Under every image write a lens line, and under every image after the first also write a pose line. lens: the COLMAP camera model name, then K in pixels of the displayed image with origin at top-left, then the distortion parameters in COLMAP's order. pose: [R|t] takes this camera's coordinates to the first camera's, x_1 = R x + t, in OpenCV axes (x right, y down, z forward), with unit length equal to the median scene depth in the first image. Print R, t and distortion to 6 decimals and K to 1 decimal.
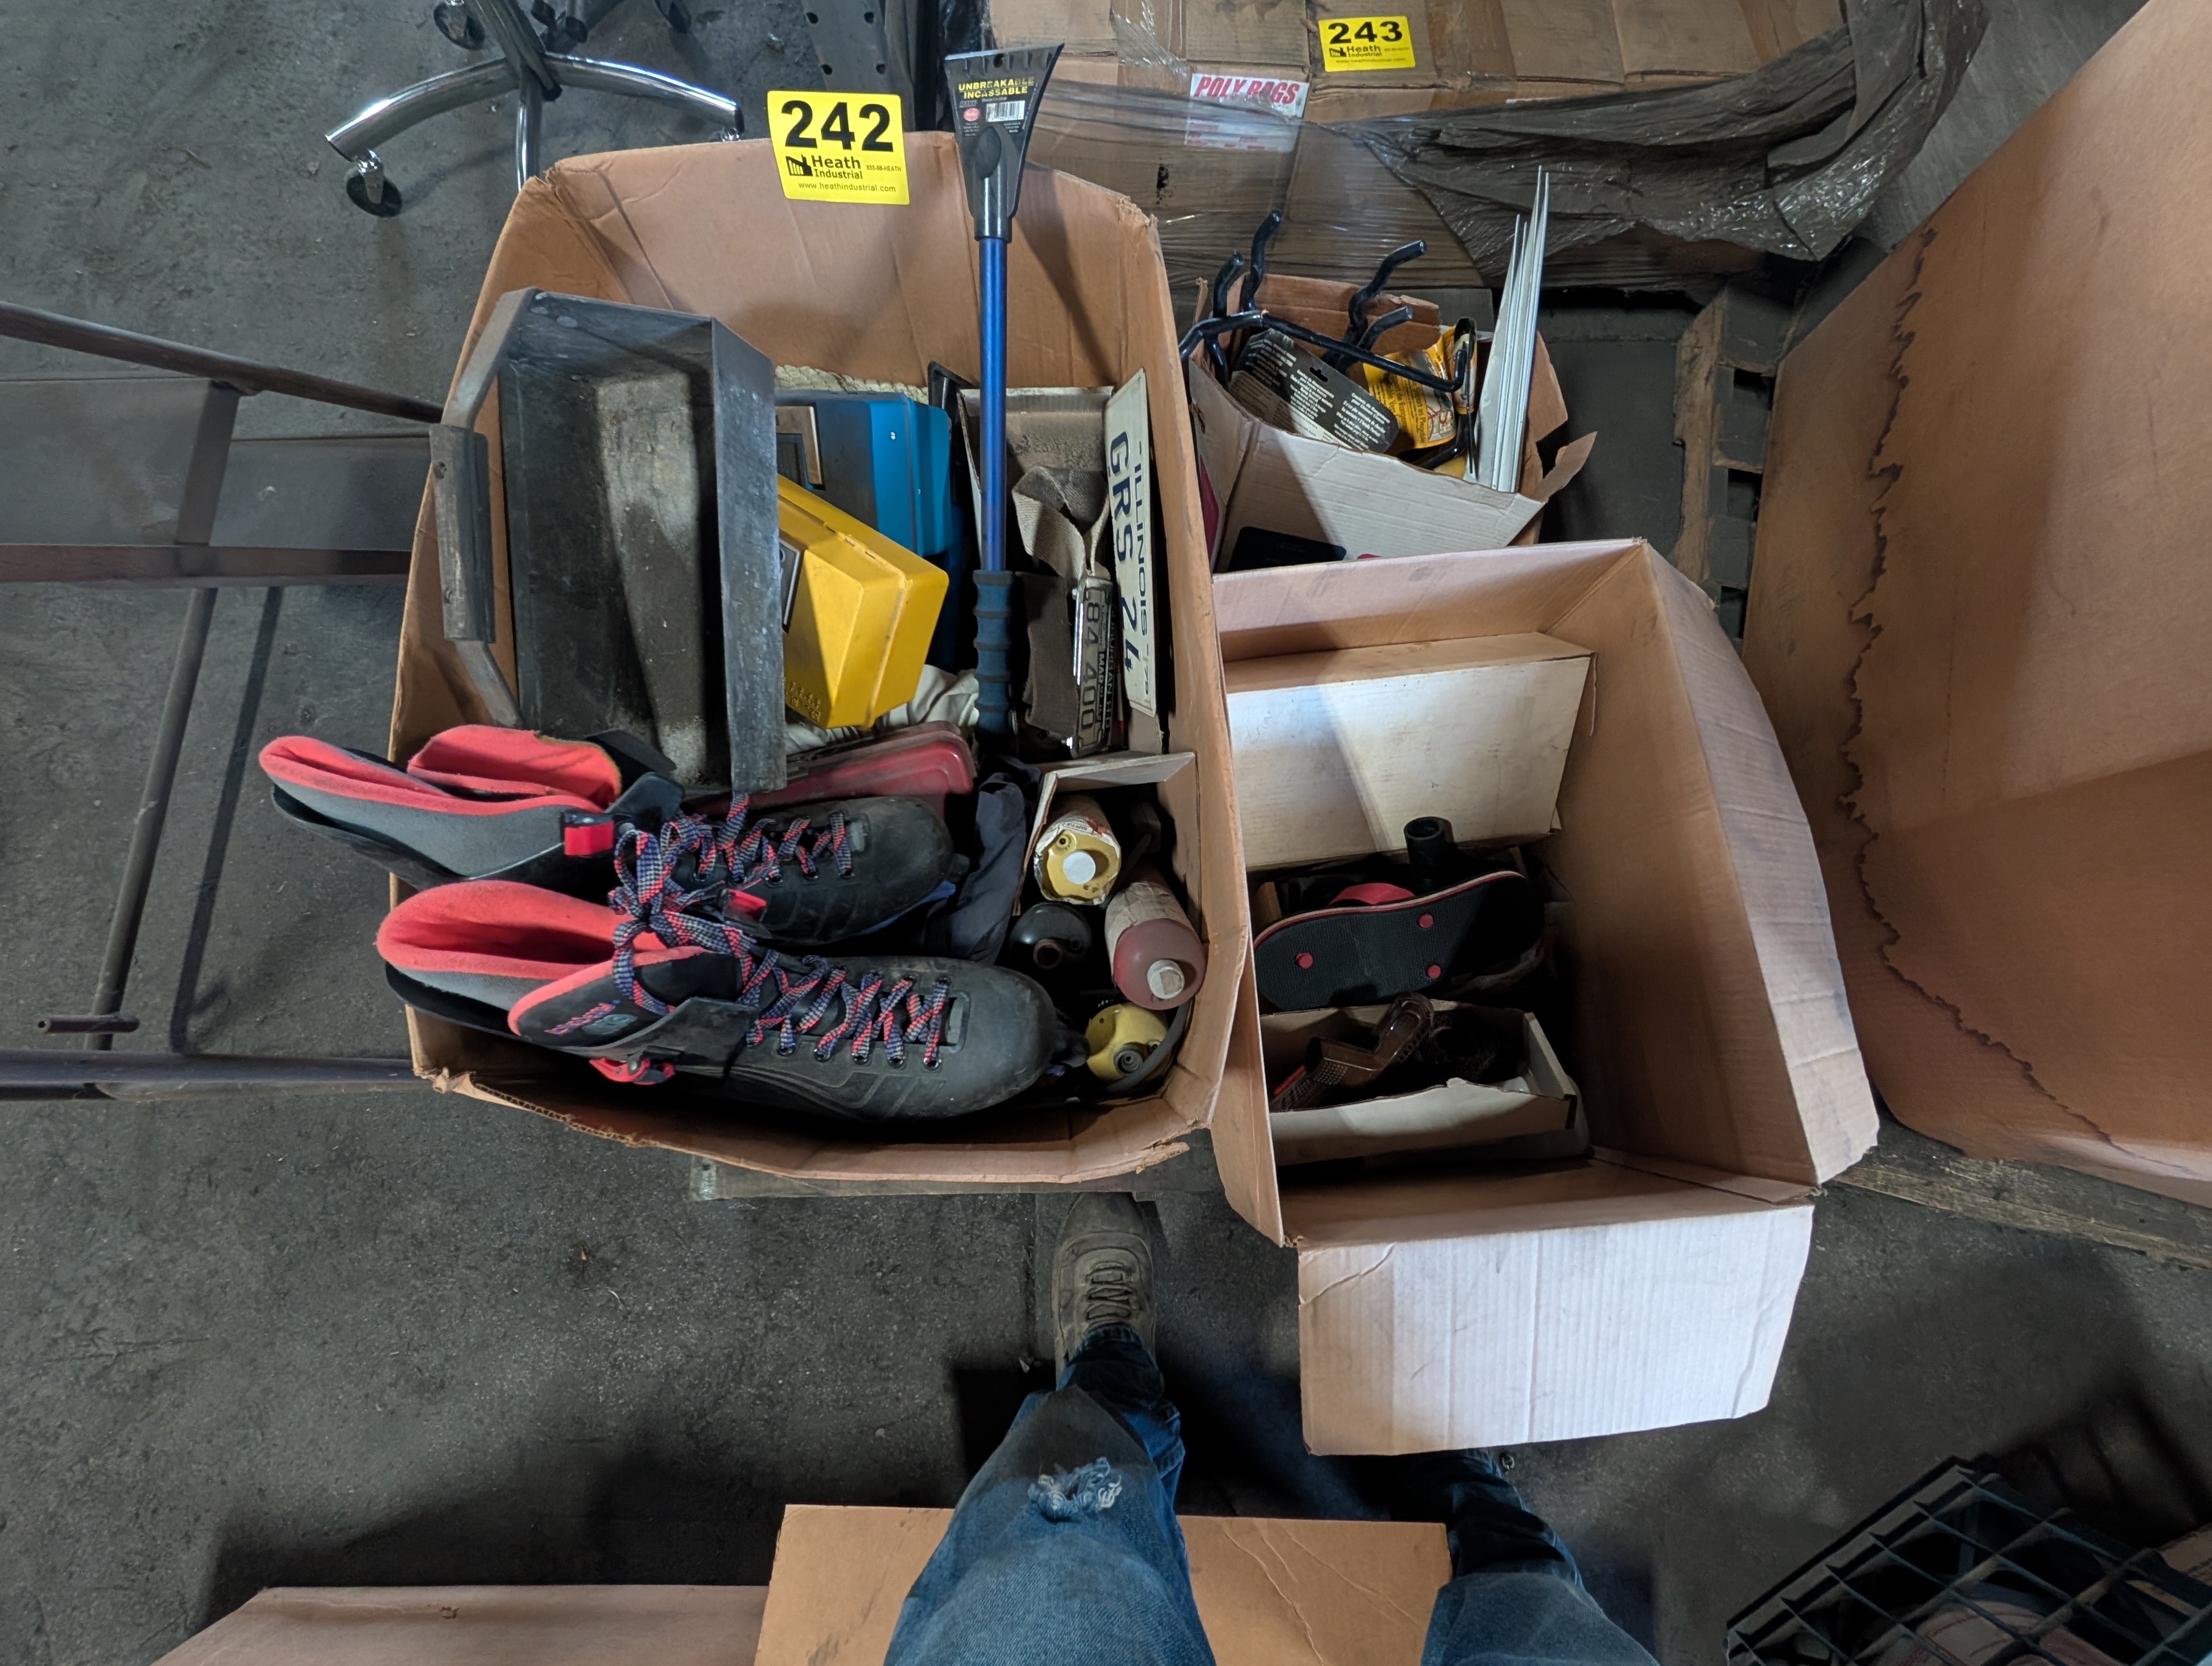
lens RADIAL K [[858.1, 0, 1112.1], [0, 858.1, 835.1], [0, 0, 1]] dist [0.000870, 0.000012]
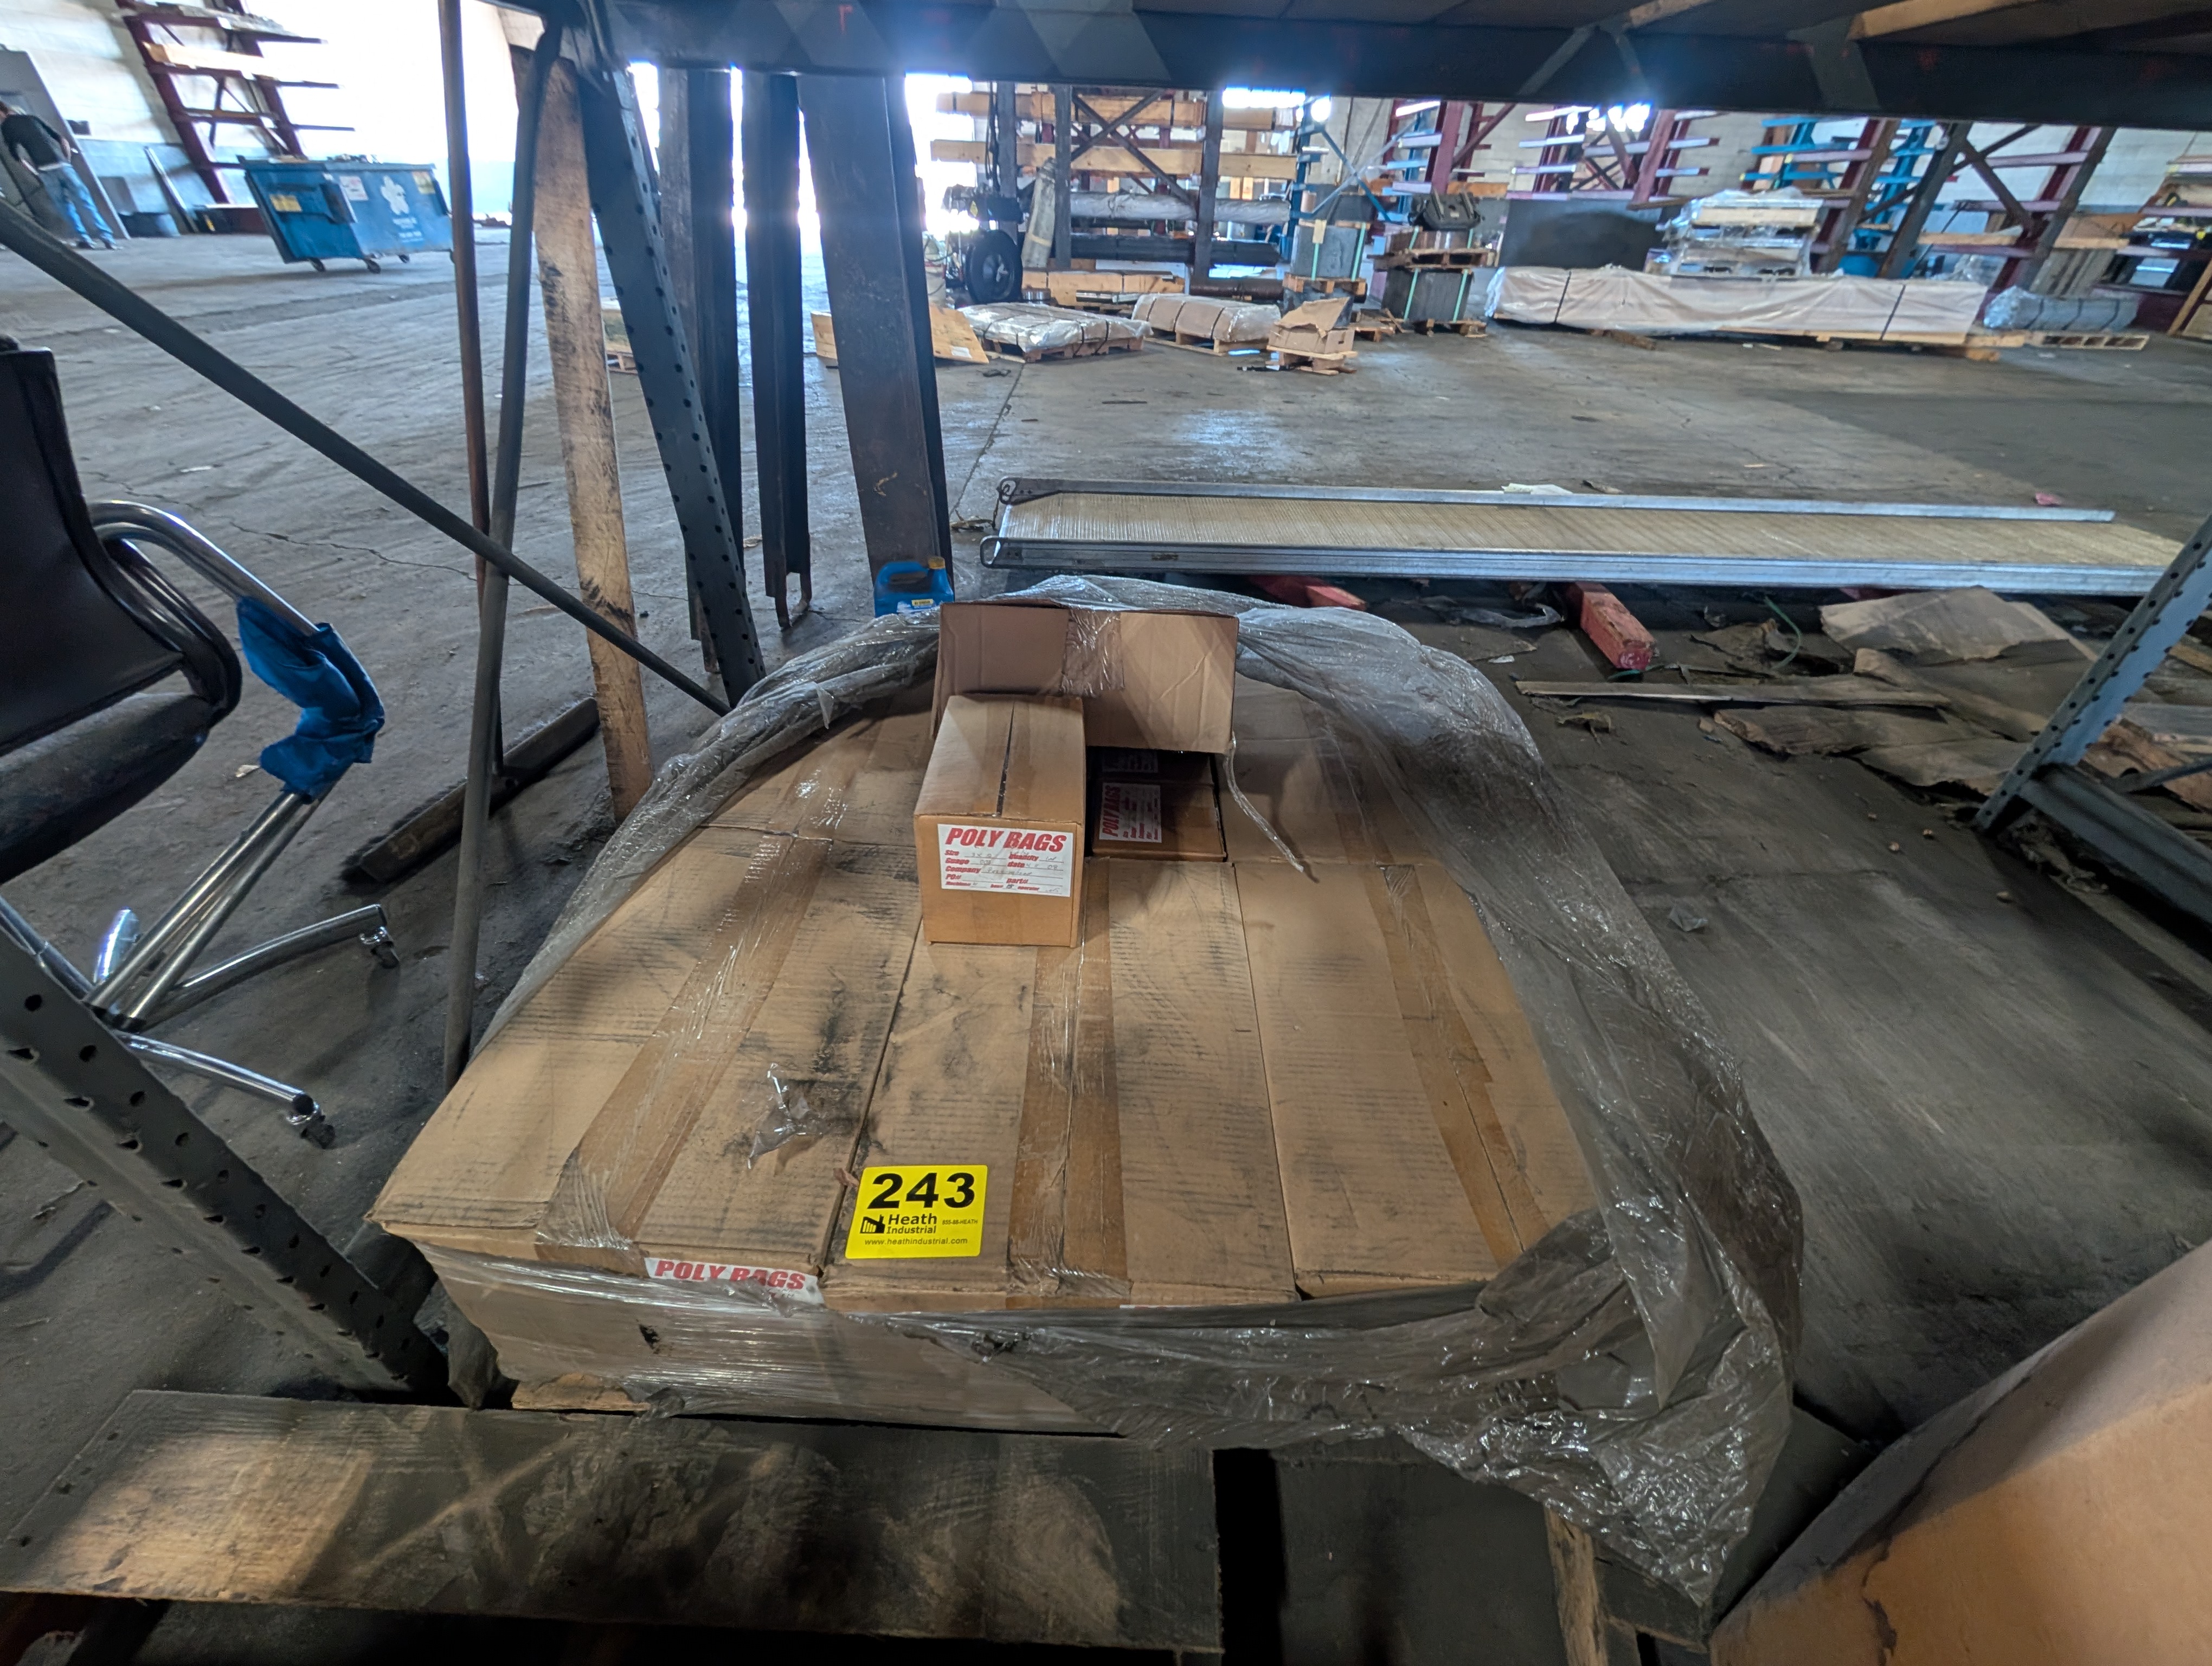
lens RADIAL K [[858.1, 0, 1112.1], [0, 858.1, 835.1], [0, 0, 1]] dist [0.000870, 0.000012]
pose [[0.999479, 0.031618, -0.006443, 0.446897], [-0.028446, 0.769090, -0.638507, -0.713796], [-0.015233, 0.638357, 0.769589, 0.265441]]
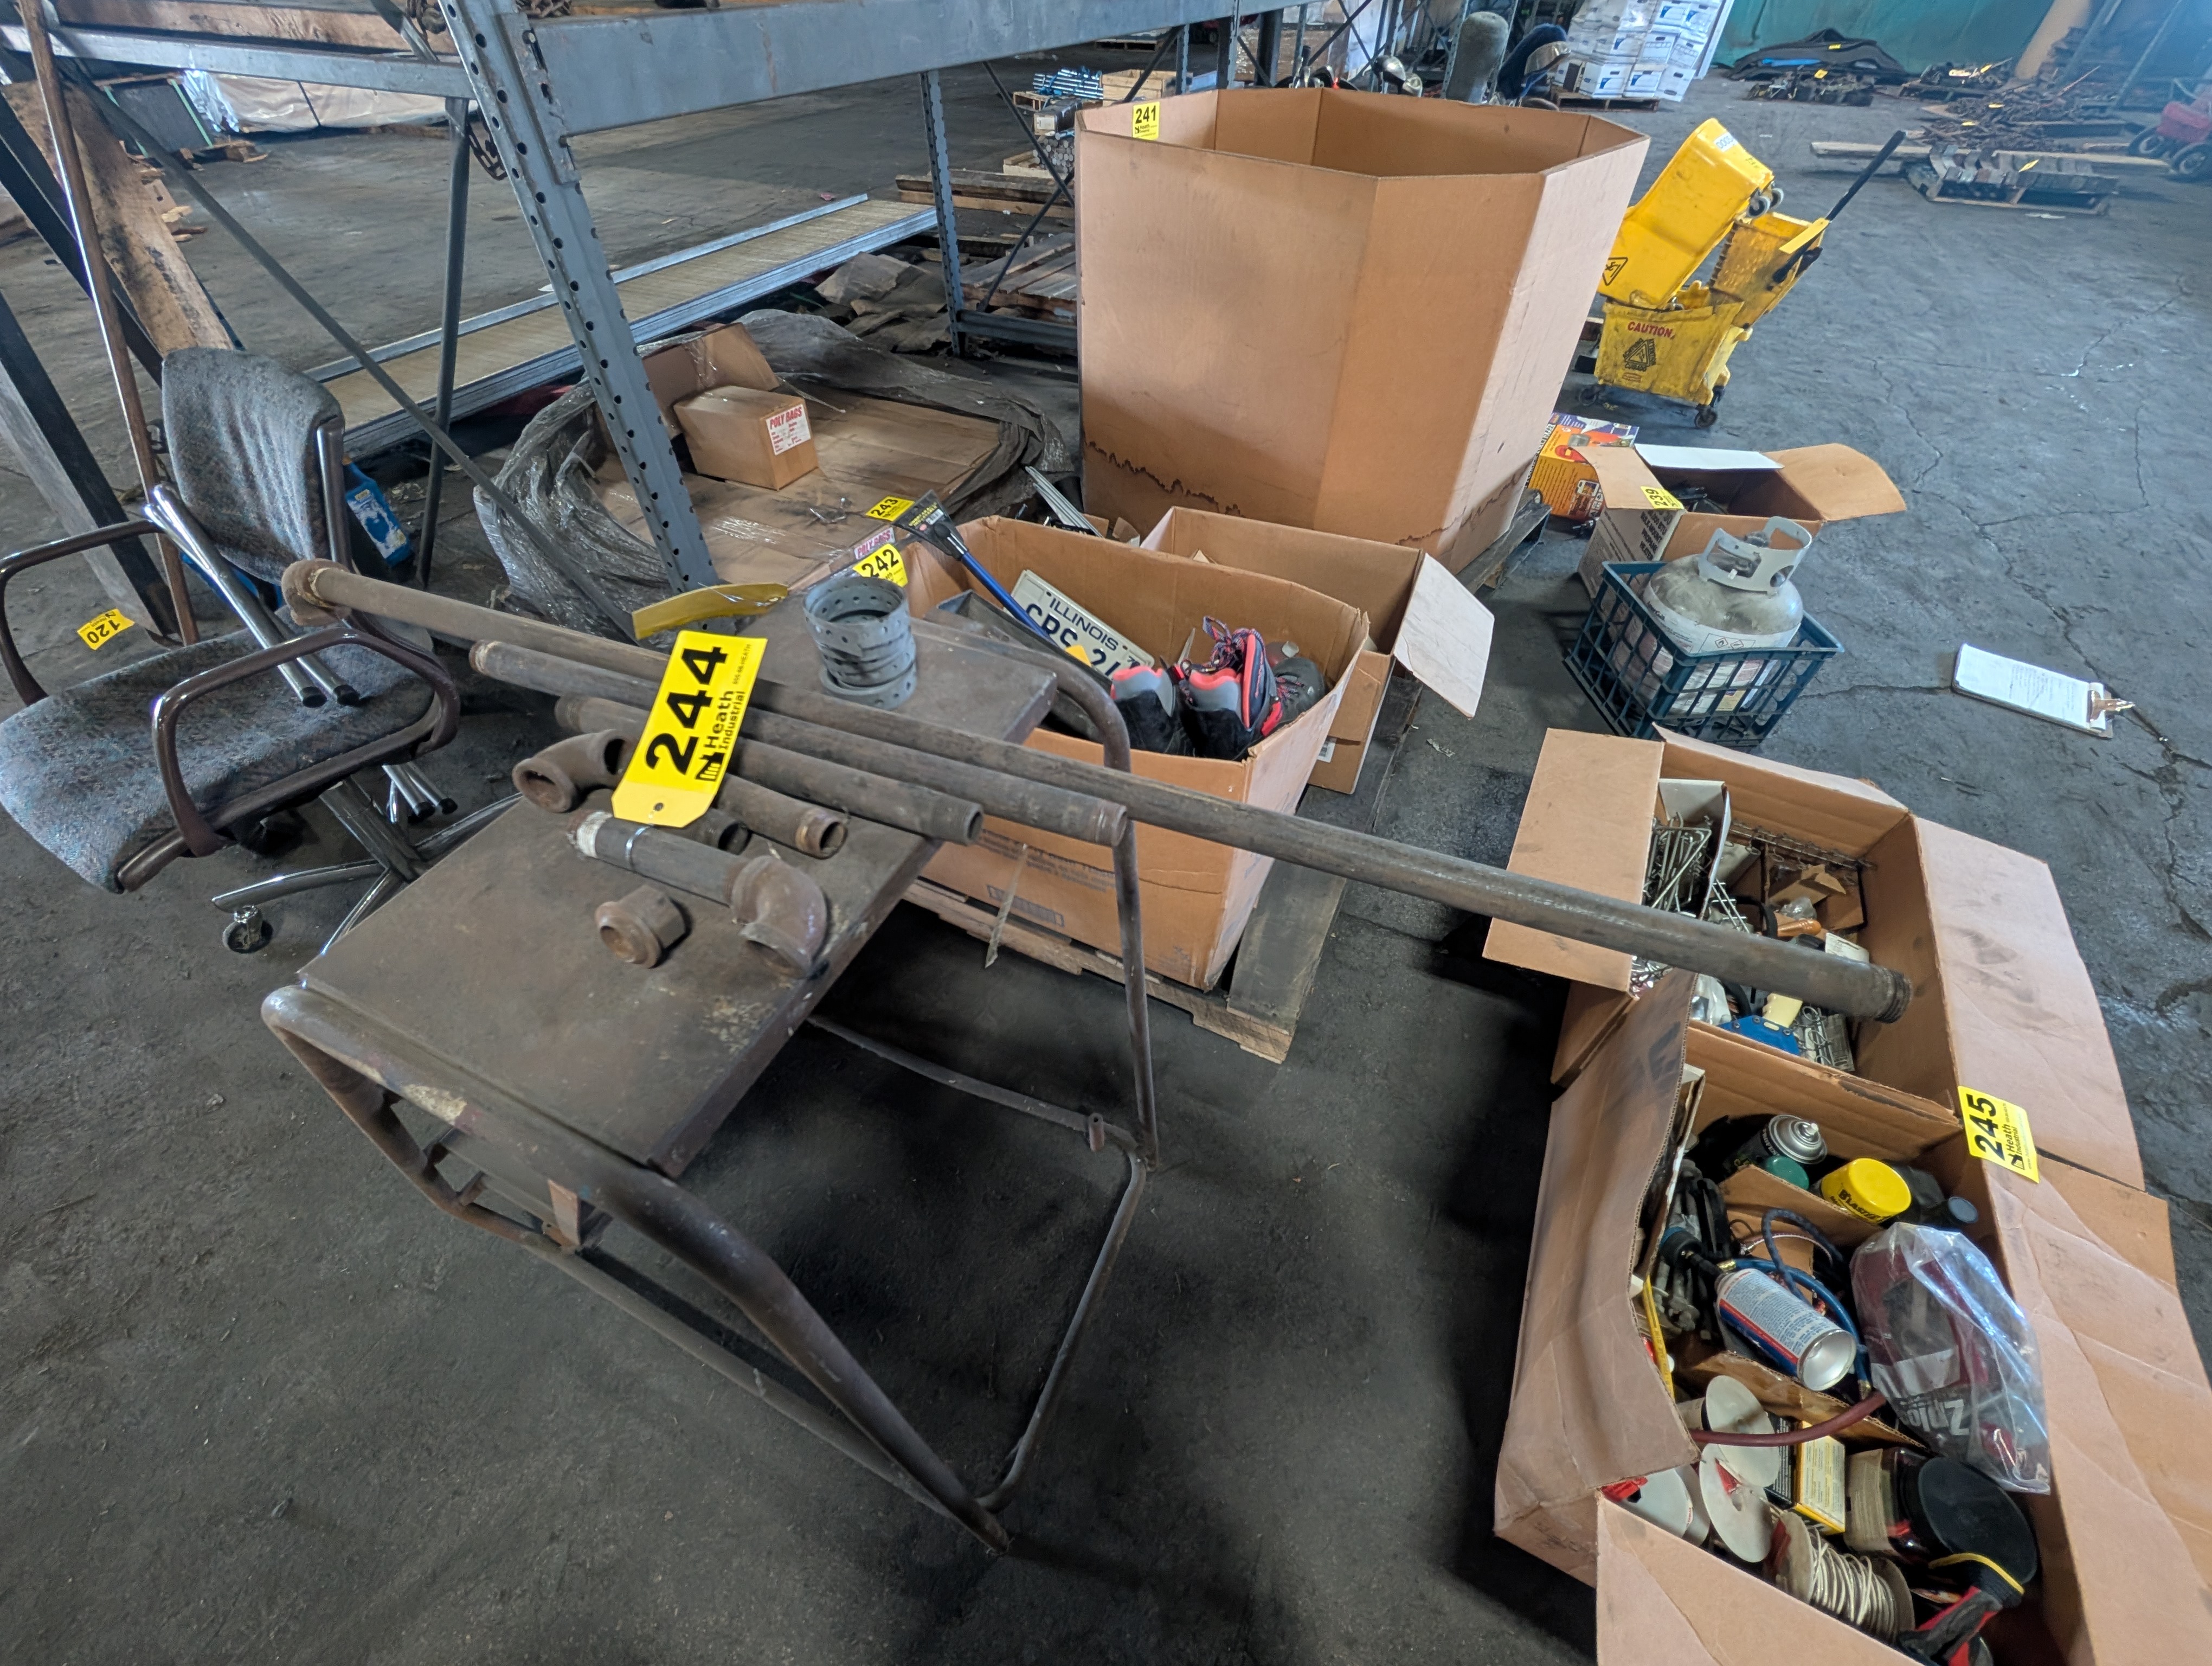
lens RADIAL K [[858.1, 0, 1112.1], [0, 858.1, 835.1], [0, 0, 1]] dist [0.000870, 0.000012]
pose [[0.434653, -0.656902, 0.616082, -1.276398], [0.876611, 0.465427, -0.122195, 0.177177], [-0.206471, 0.593176, 0.778146, -0.265445]]
